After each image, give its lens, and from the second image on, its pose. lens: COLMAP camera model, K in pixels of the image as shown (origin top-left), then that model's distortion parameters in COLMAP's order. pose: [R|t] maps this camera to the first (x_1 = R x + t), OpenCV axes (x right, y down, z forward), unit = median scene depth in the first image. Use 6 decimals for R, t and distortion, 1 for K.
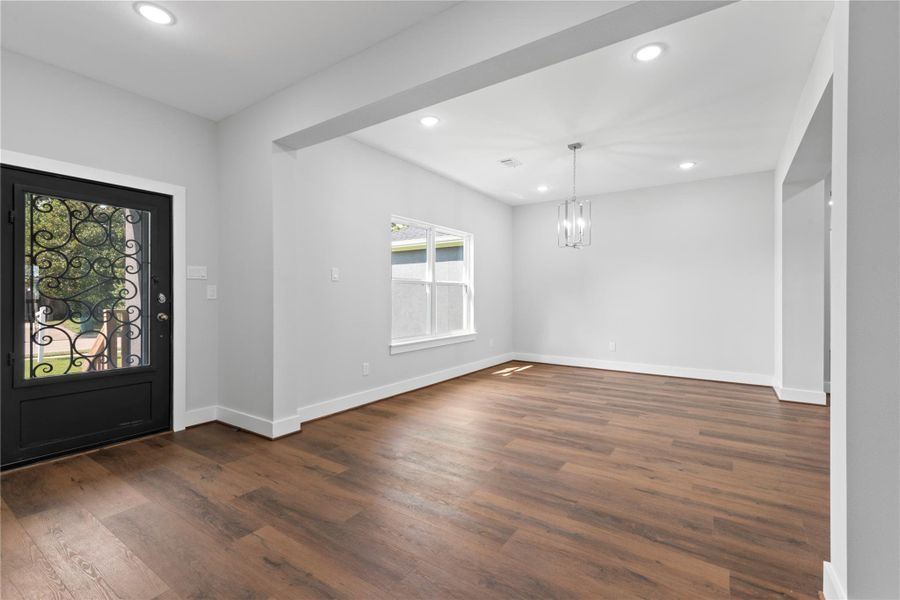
lens RADIAL K [[411.3, 0, 457.9], [0, 411.3, 297.6], [0, 0, 1]] dist [0.002010, 0.000978]
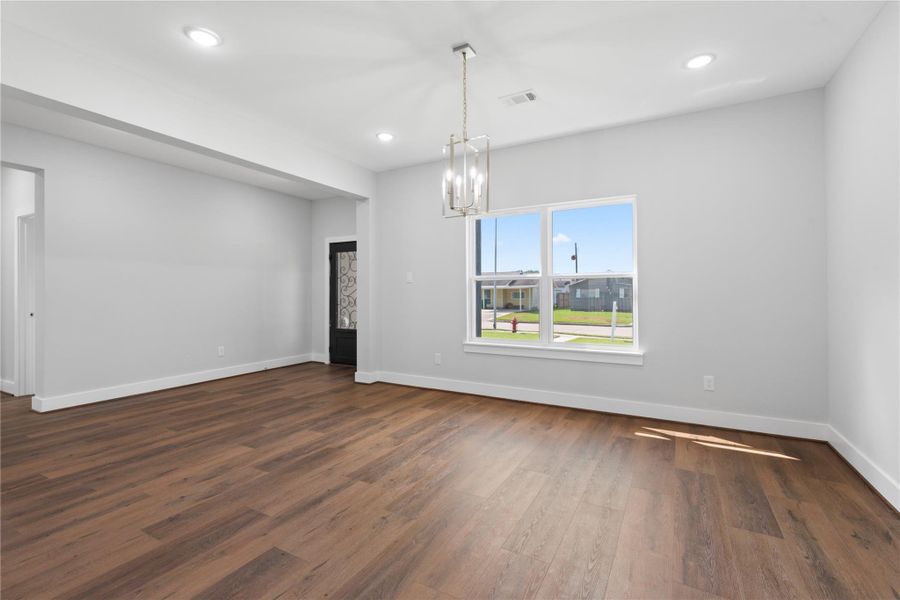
lens RADIAL K [[411.3, 0, 445.8], [0, 411.3, 298.3], [0, 0, 1]] dist [0.002010, 0.000978]
pose [[0.069311, 0.010459, -0.997540, 1.570878], [0.003543, 0.999936, 0.010730, -0.009701], [0.997589, -0.004278, 0.069270, 1.627412]]
